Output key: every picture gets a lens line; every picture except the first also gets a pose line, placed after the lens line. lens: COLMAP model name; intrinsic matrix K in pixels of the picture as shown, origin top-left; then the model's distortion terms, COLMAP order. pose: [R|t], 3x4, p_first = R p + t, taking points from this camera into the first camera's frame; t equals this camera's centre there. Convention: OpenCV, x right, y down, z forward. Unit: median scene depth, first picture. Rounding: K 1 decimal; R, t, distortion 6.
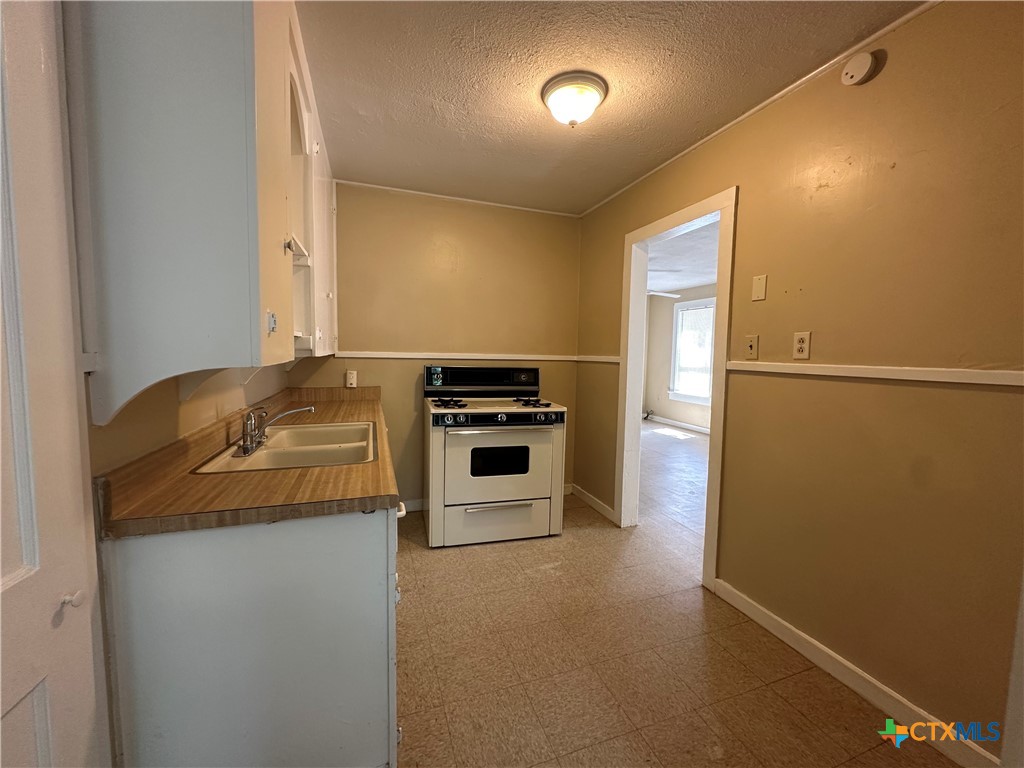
lens RADIAL K [[415.5, 0, 513.4], [0, 415.5, 386.3], [0, 0, 1]] dist [-0.000144, 0.000143]
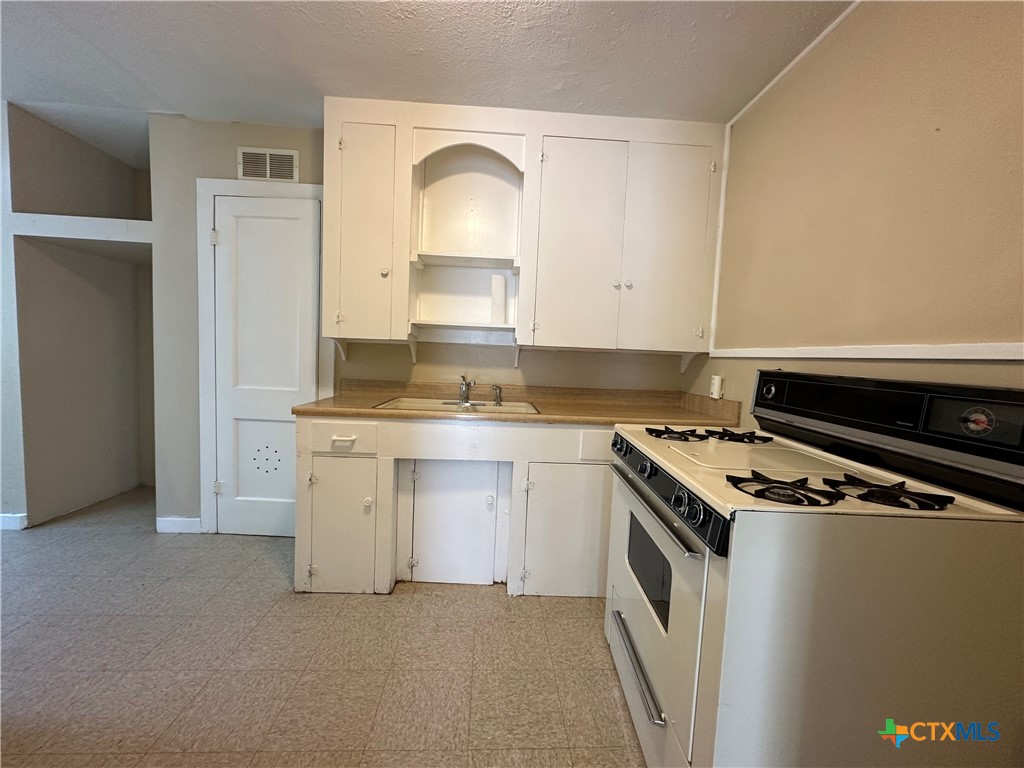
lens RADIAL K [[415.5, 0, 517.4], [0, 415.5, 384.2], [0, 0, 1]] dist [-0.000144, 0.000143]
pose [[-0.296991, 0.032875, -0.954314, 0.500485], [-0.125339, 0.989418, 0.073091, -0.037800], [0.946619, 0.141320, -0.289727, 1.084792]]
